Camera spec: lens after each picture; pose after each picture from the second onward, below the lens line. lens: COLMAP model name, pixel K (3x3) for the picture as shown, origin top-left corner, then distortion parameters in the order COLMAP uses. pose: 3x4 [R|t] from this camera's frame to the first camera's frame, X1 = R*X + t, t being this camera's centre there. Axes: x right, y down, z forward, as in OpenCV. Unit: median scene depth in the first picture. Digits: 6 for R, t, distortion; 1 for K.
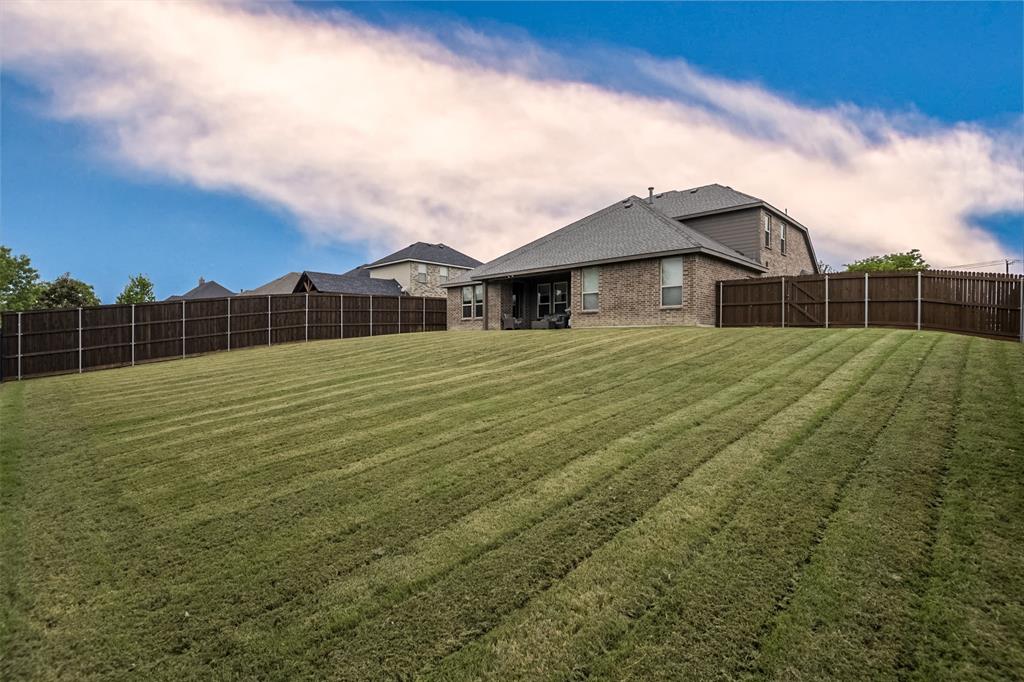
lens RADIAL K [[491.5, 0, 512.0], [0, 491.5, 341.0], [0, 0, 1]] dist [-0.000007, -0.000066]
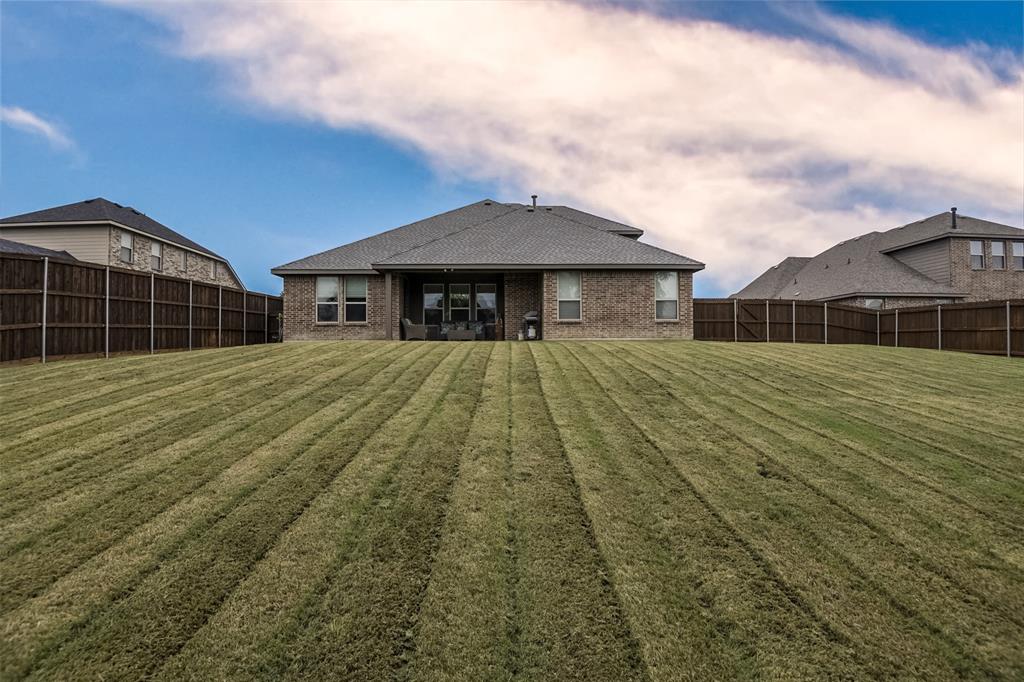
lens RADIAL K [[468.7, 0, 512.0], [0, 468.7, 341.0], [0, 0, 1]] dist [-0.044272, -0.000801]
pose [[0.699509, 0.011055, 0.714538, -0.480539], [0.004166, 0.999800, -0.019548, -0.008251], [-0.714611, 0.016651, 0.699323, 0.462050]]
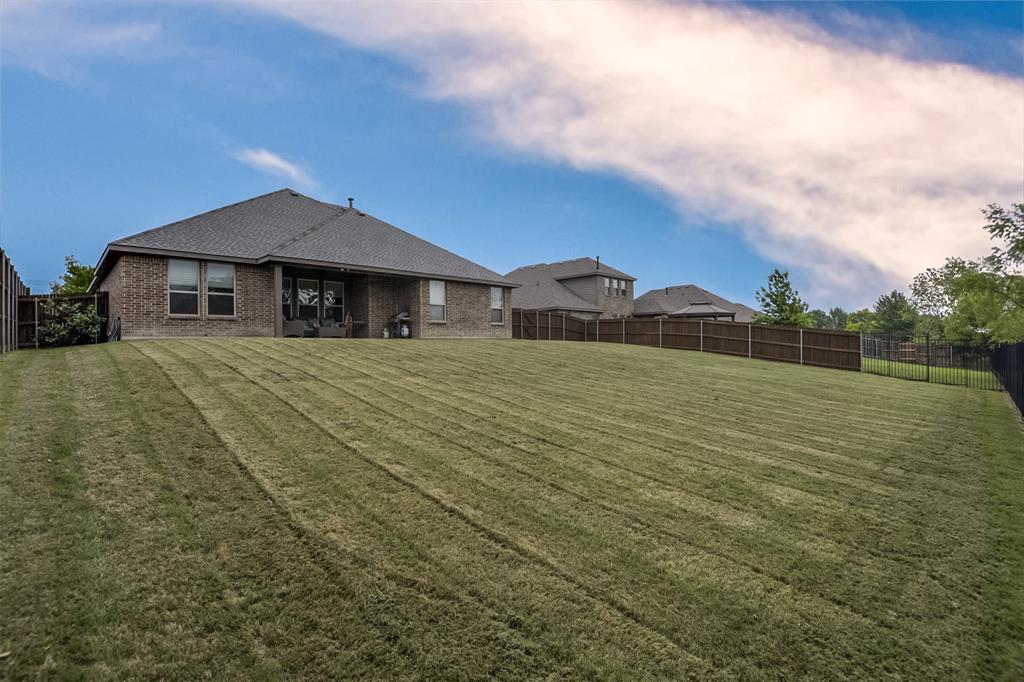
lens RADIAL K [[468.7, 0, 512.0], [0, 468.7, 341.0], [0, 0, 1]] dist [-0.044272, -0.000801]
pose [[0.004714, 0.005788, 0.999972, -0.795784], [0.010827, 0.999924, -0.005838, -0.011363], [-0.999930, 0.010854, 0.004651, 0.789480]]
